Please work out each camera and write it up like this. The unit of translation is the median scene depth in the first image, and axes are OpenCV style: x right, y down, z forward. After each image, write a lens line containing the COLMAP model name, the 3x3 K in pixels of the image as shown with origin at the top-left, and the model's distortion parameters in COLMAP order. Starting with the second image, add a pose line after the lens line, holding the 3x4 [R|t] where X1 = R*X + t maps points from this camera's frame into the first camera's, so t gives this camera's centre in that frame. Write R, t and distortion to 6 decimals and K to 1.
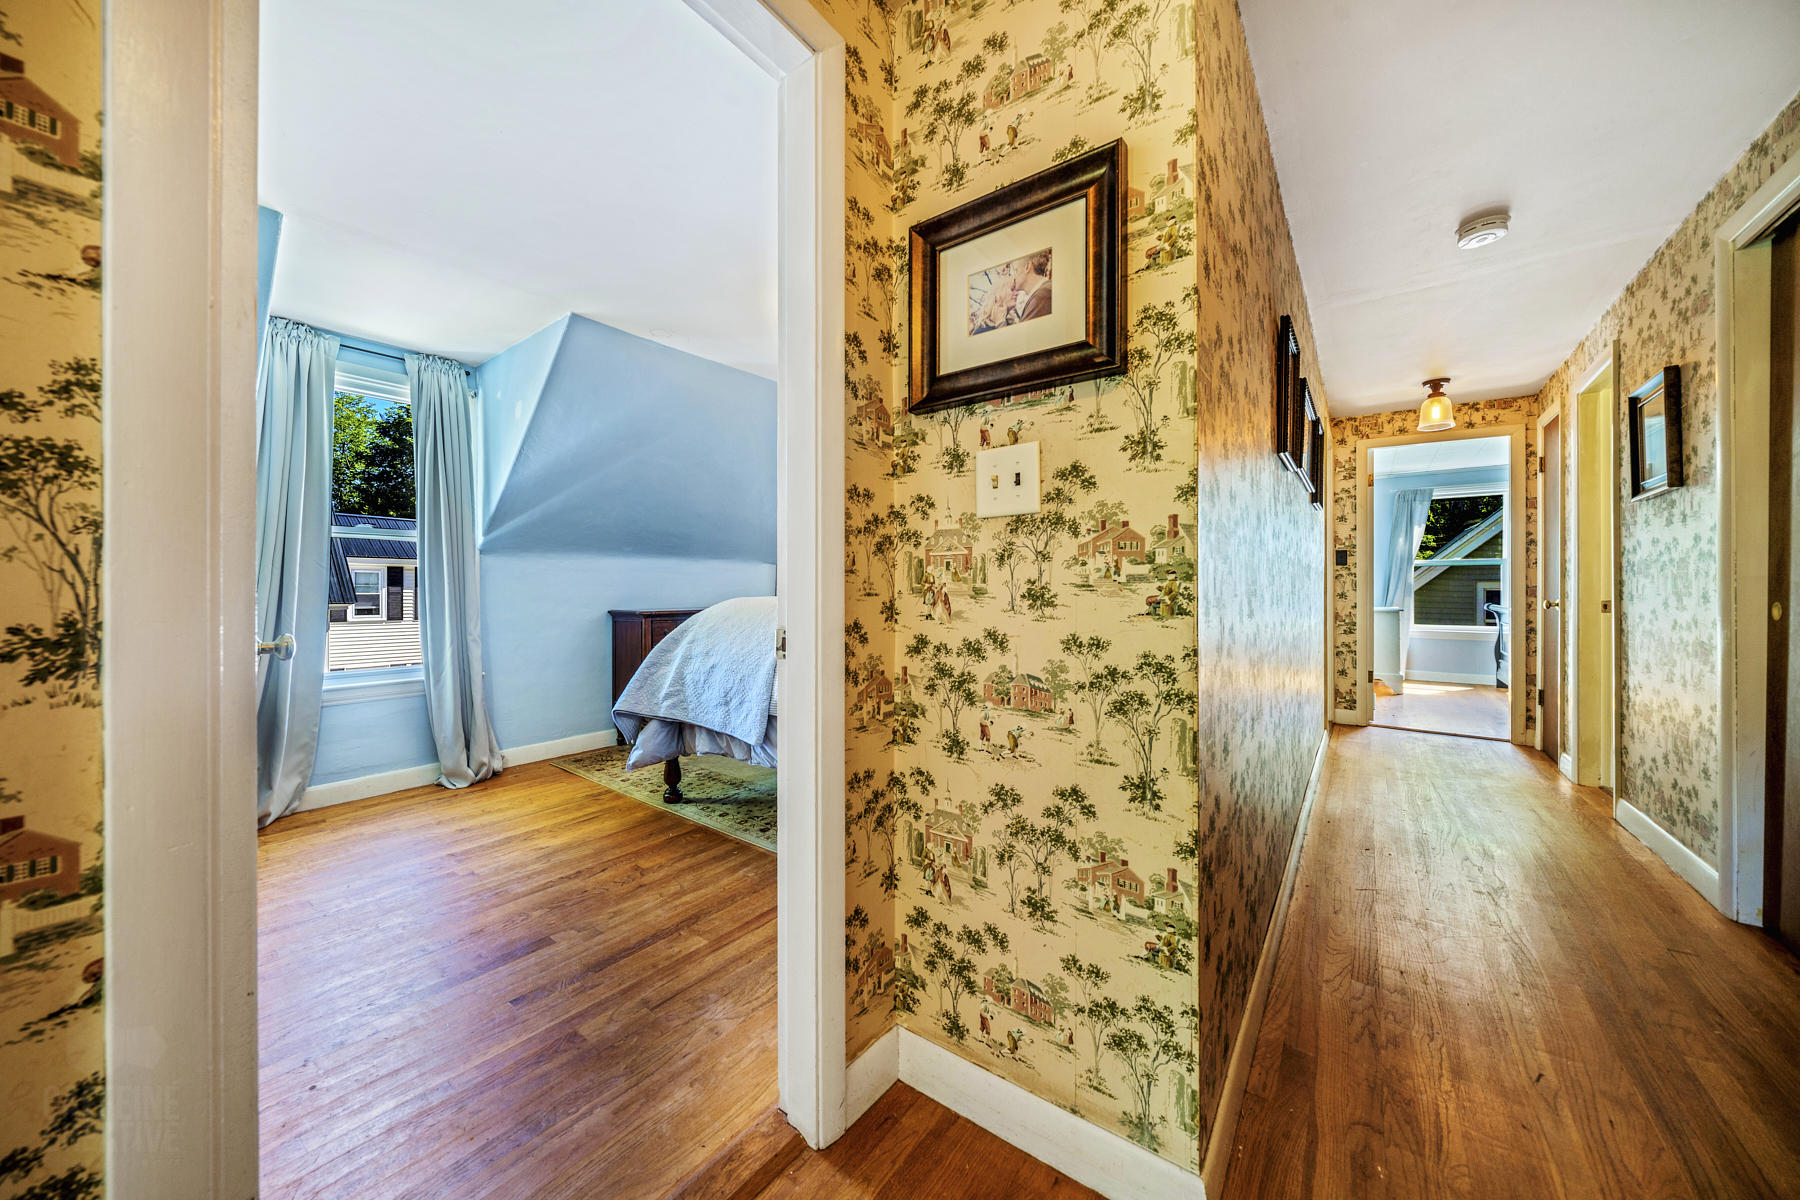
lens RADIAL K [[624.2, 0, 891.3], [0, 624.2, 605.5], [0, 0, 1]] dist [-0.005587, 0.000096]
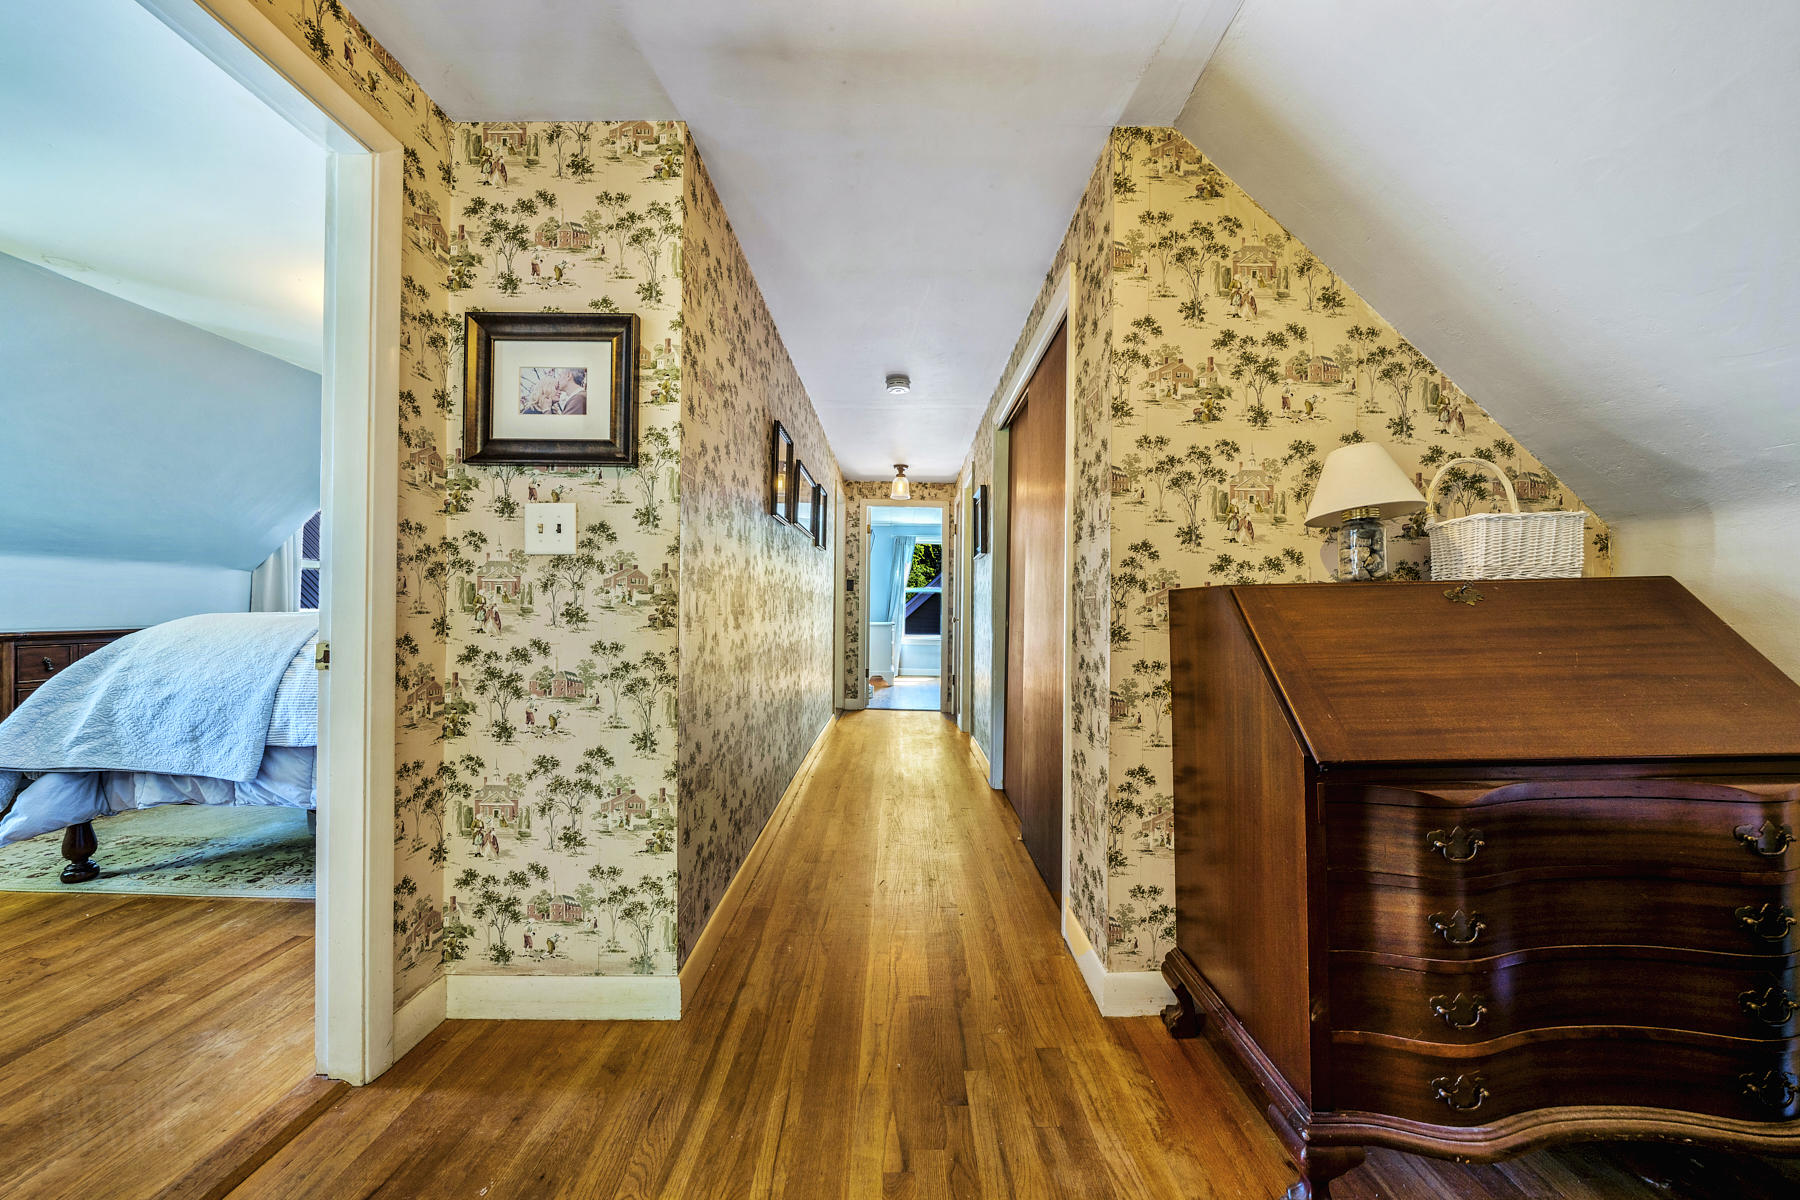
lens RADIAL K [[624.2, 0, 891.3], [0, 624.2, 605.5], [0, 0, 1]] dist [-0.005587, 0.000096]
pose [[0.800532, 0.011479, 0.599180, -0.028325], [0.004364, 0.999678, -0.024982, 0.002734], [-0.599274, 0.022614, 0.800224, -0.492358]]
